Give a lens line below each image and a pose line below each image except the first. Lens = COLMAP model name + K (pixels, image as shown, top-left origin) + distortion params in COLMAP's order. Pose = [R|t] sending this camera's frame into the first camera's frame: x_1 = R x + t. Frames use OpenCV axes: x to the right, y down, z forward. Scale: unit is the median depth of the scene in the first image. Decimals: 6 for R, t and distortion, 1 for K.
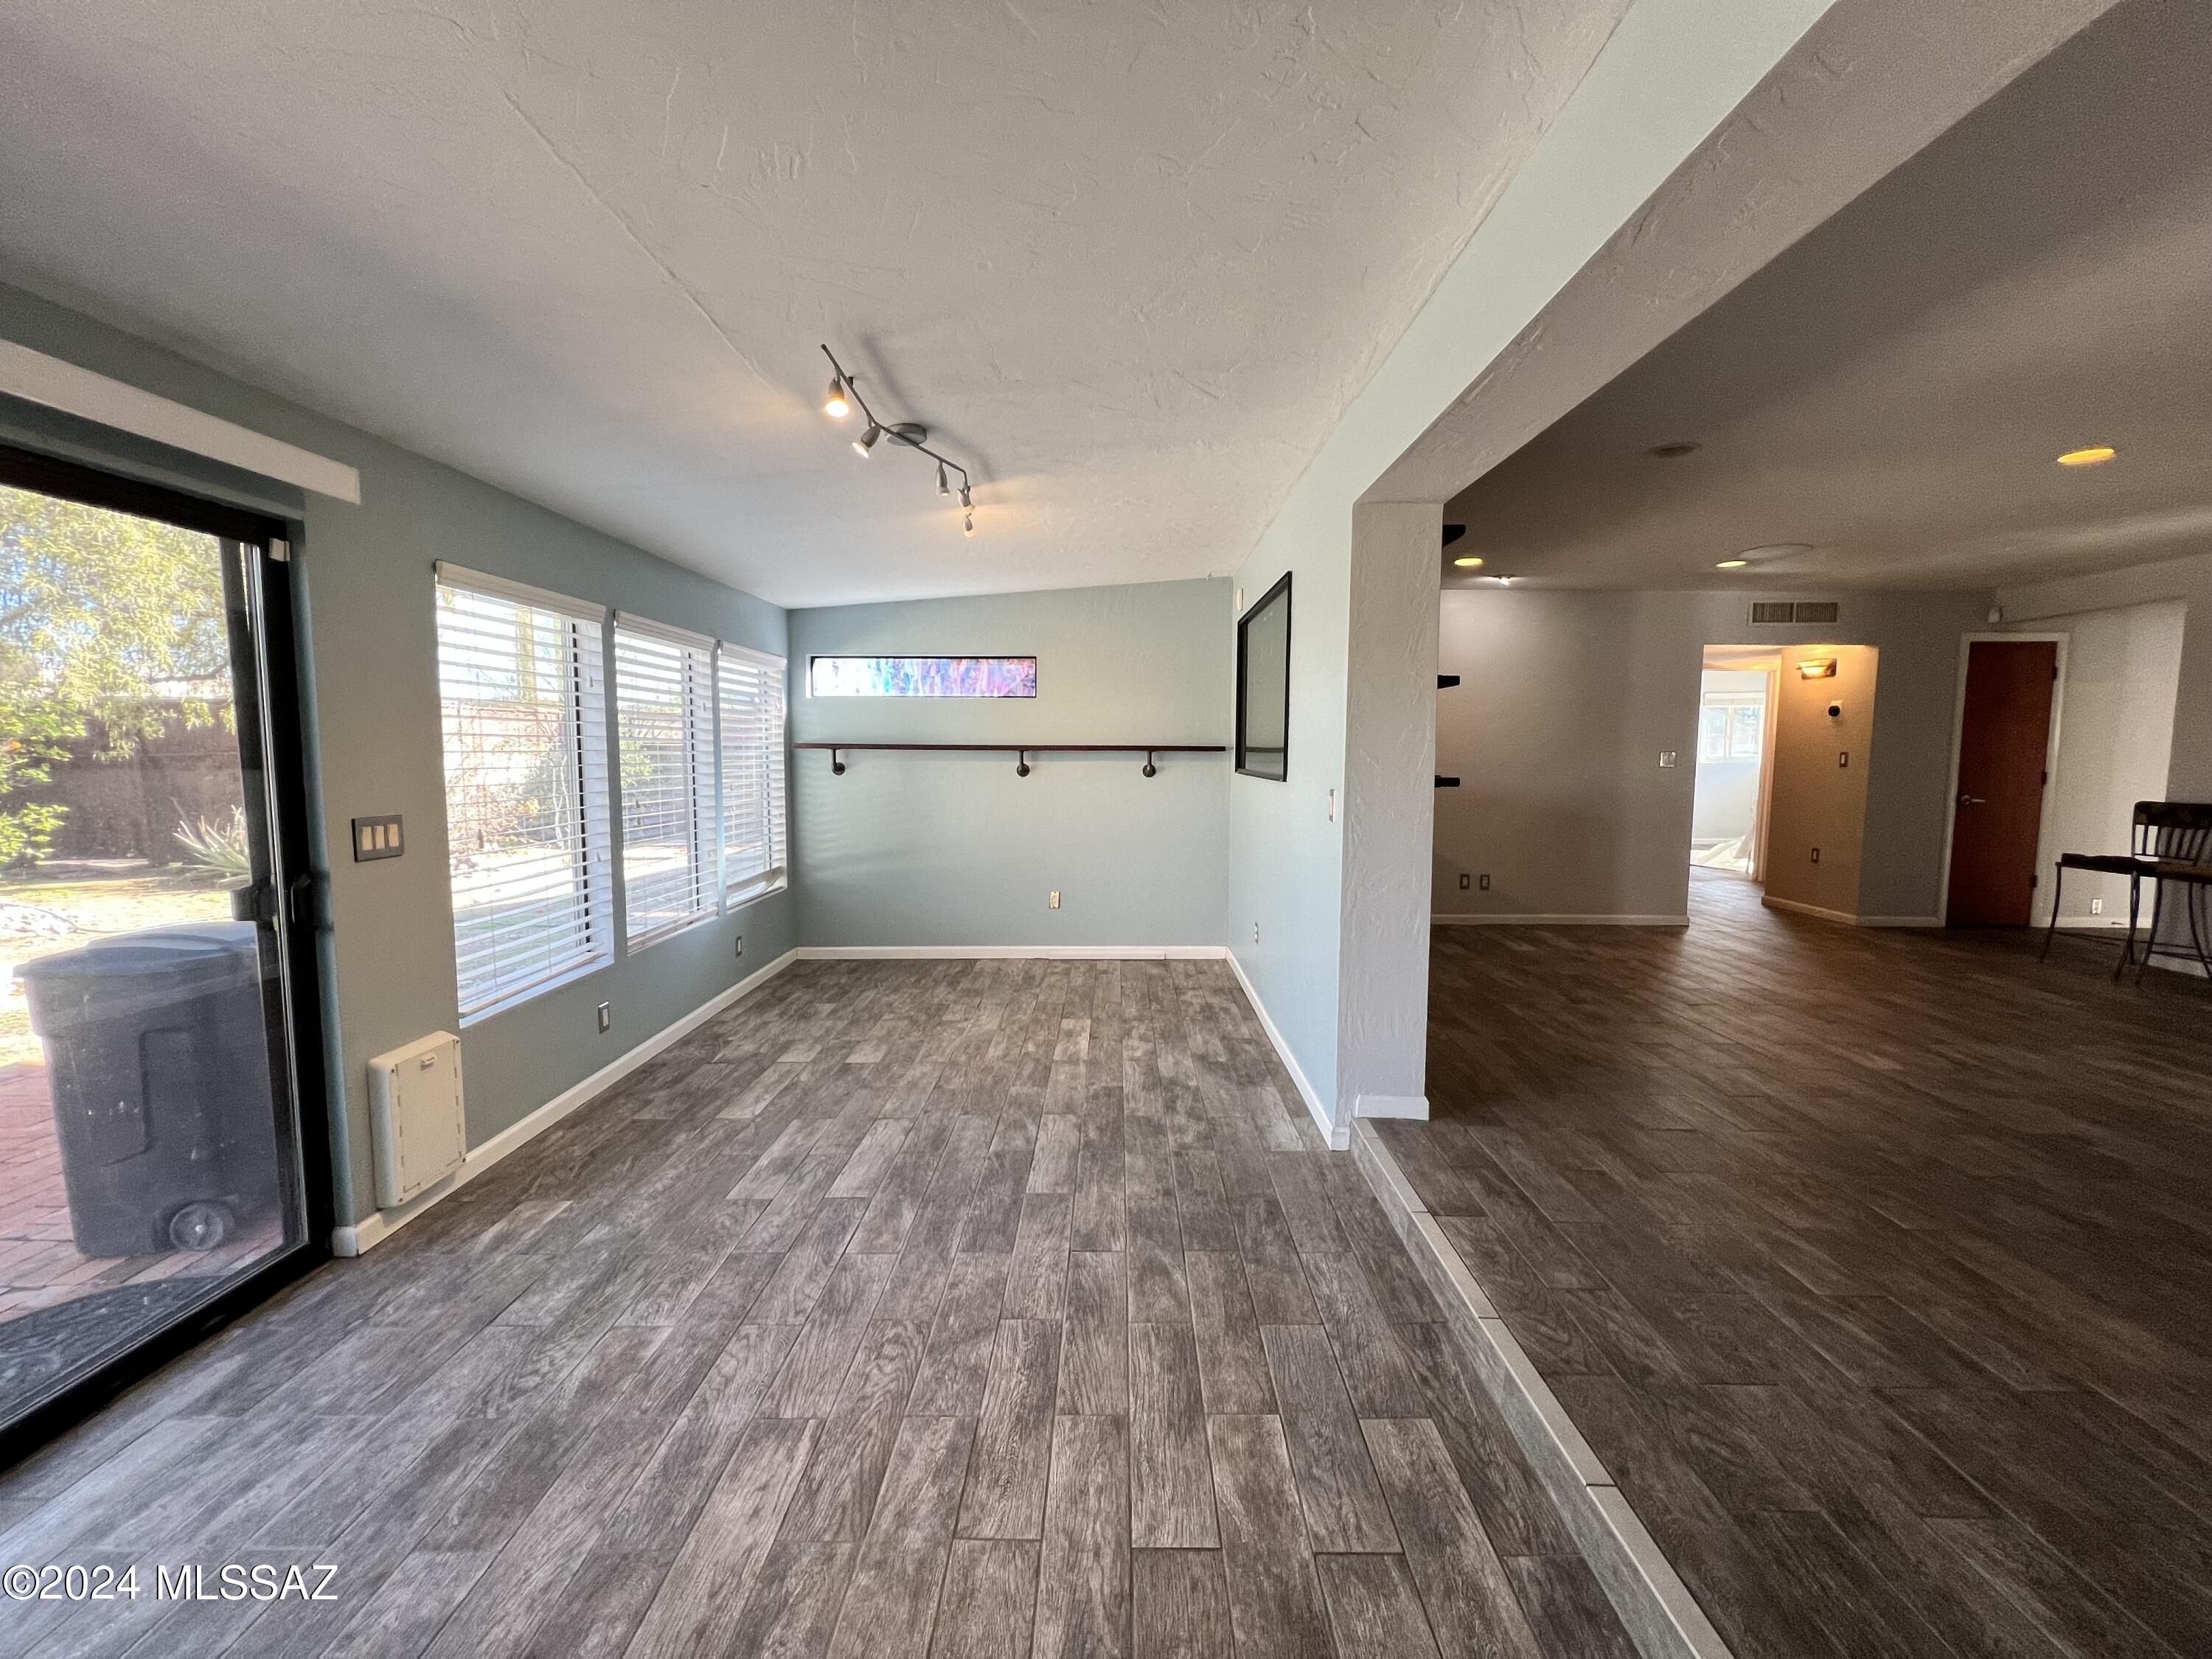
lens RADIAL K [[883.2, 0, 1099.6], [0, 883.2, 827.1], [0, 0, 1]] dist [-0.001265, 0.000723]
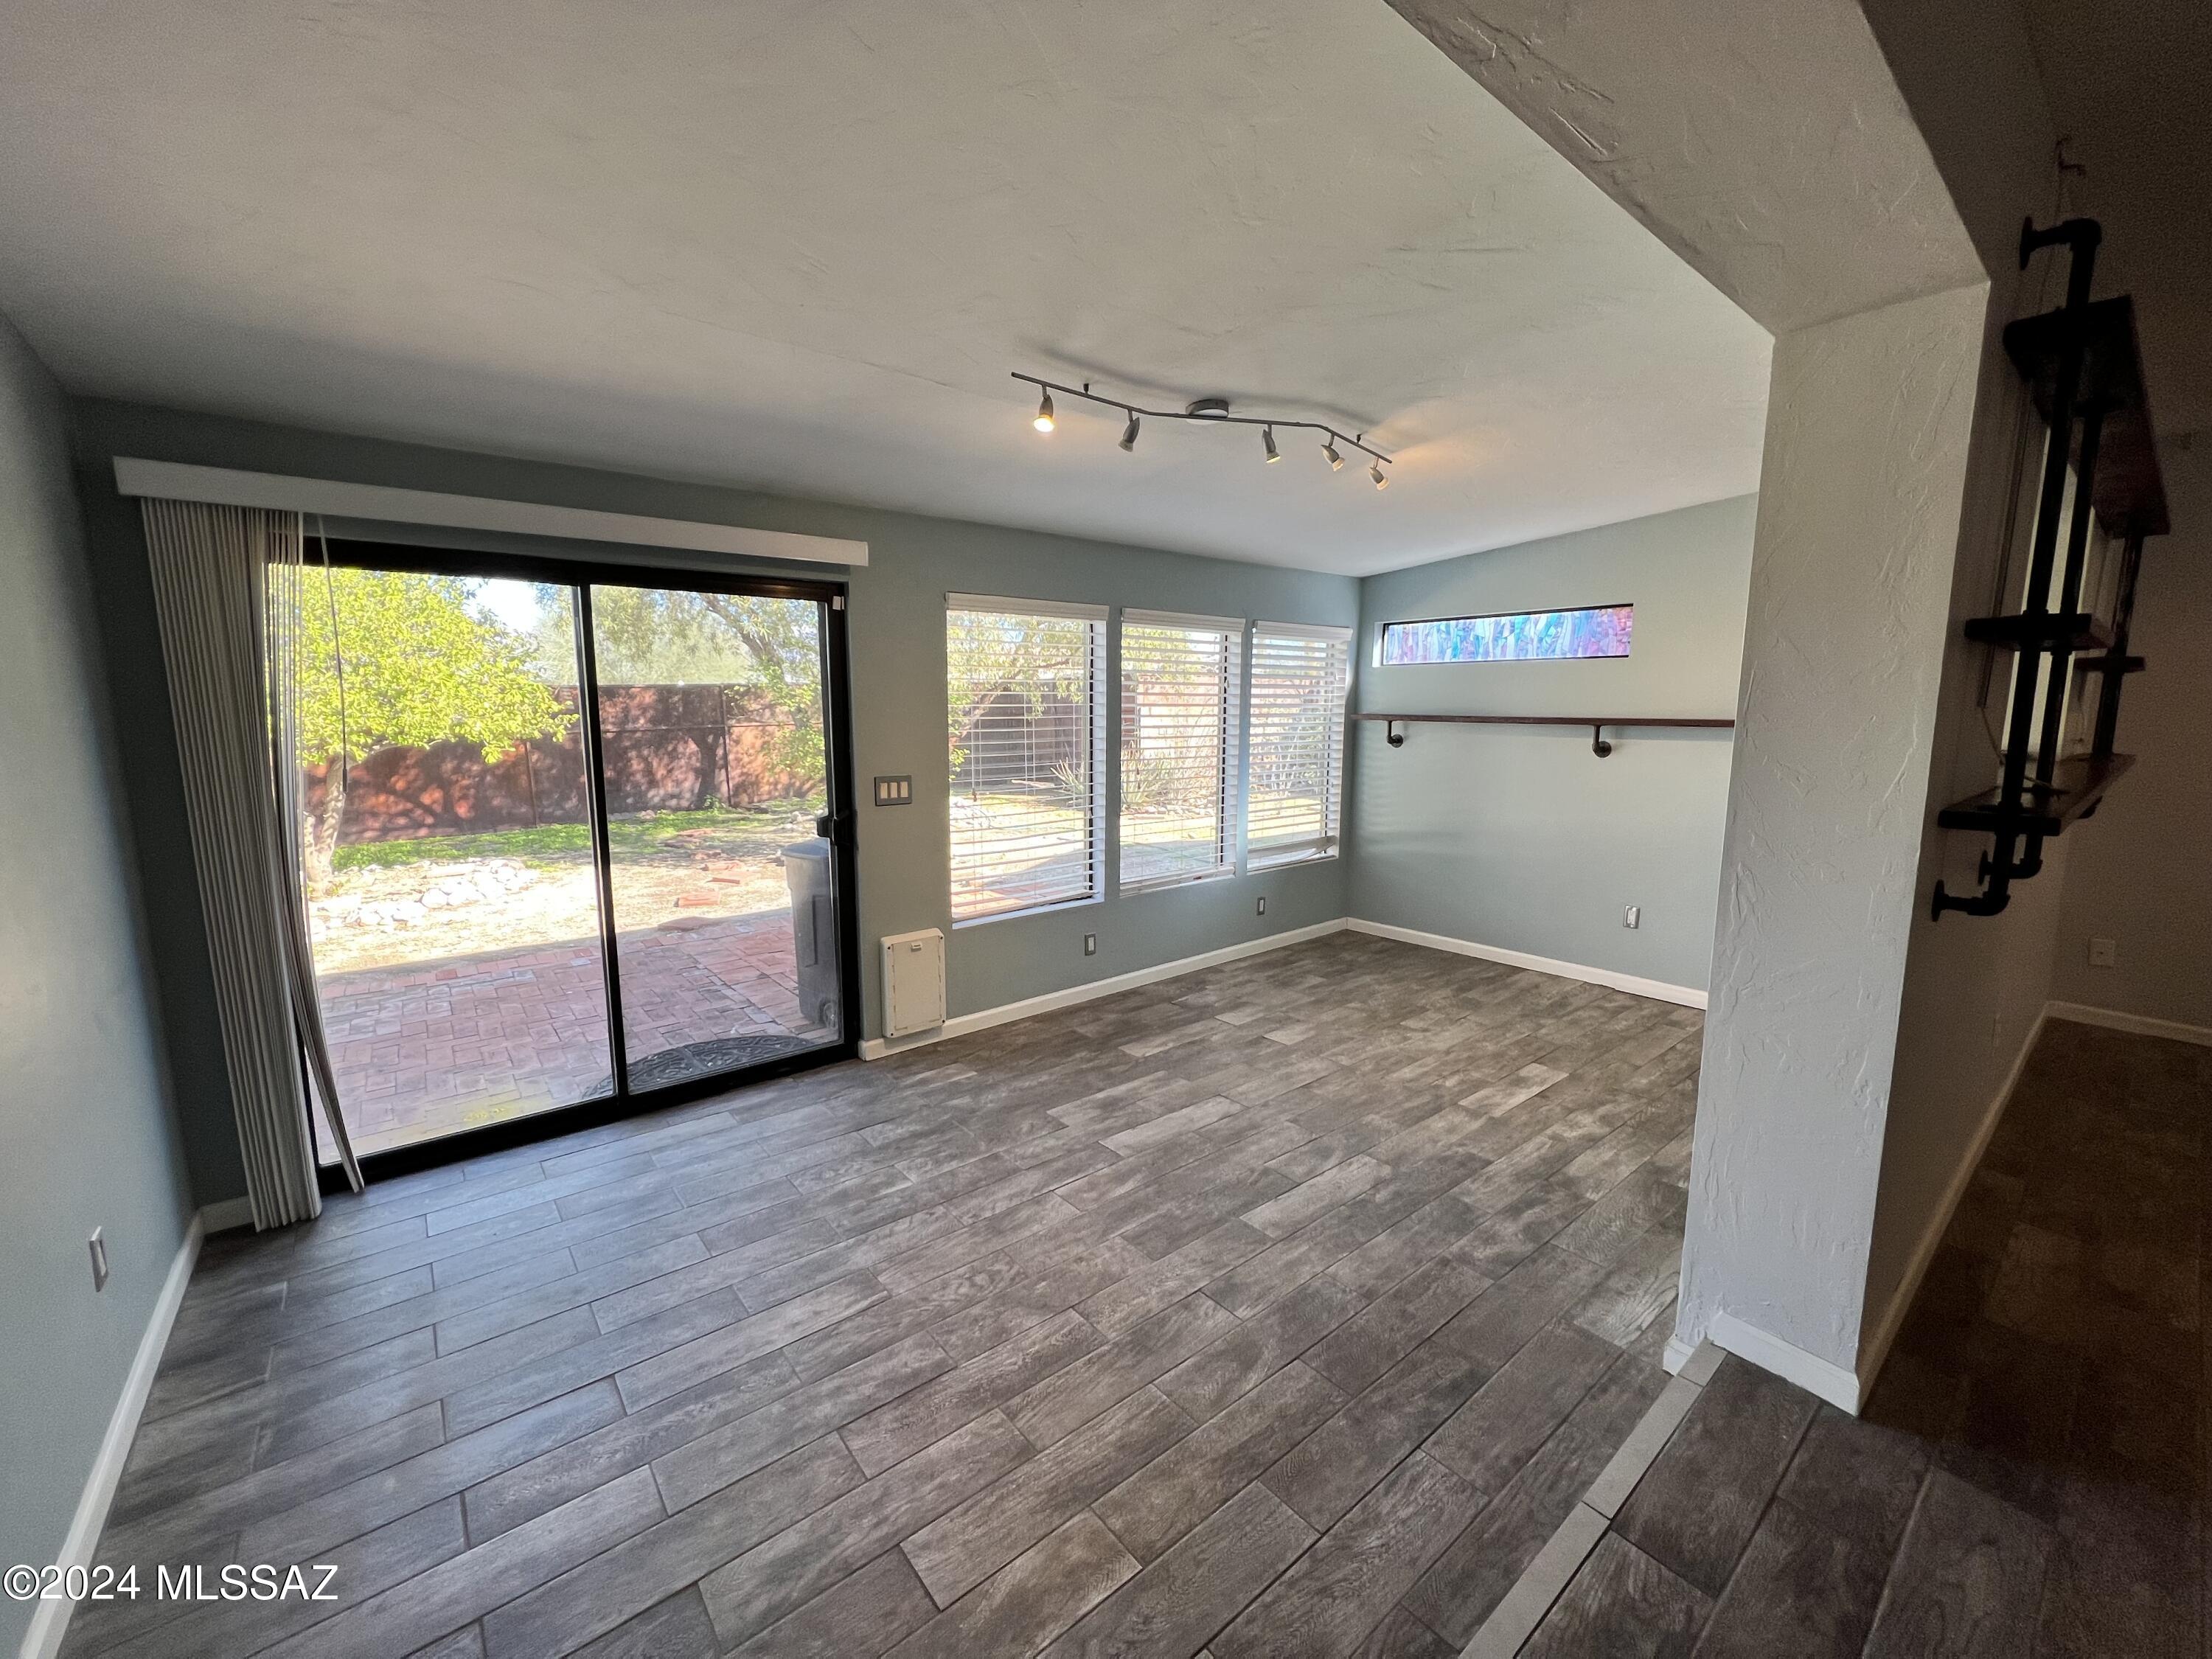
lens RADIAL K [[883.2, 0, 1099.6], [0, 883.2, 827.1], [0, 0, 1]] dist [-0.001265, 0.000723]
pose [[0.640692, 0.103420, -0.760801, 0.457467], [-0.063499, 0.994630, 0.081731, -0.059633], [0.765168, -0.004055, 0.643818, 0.268567]]
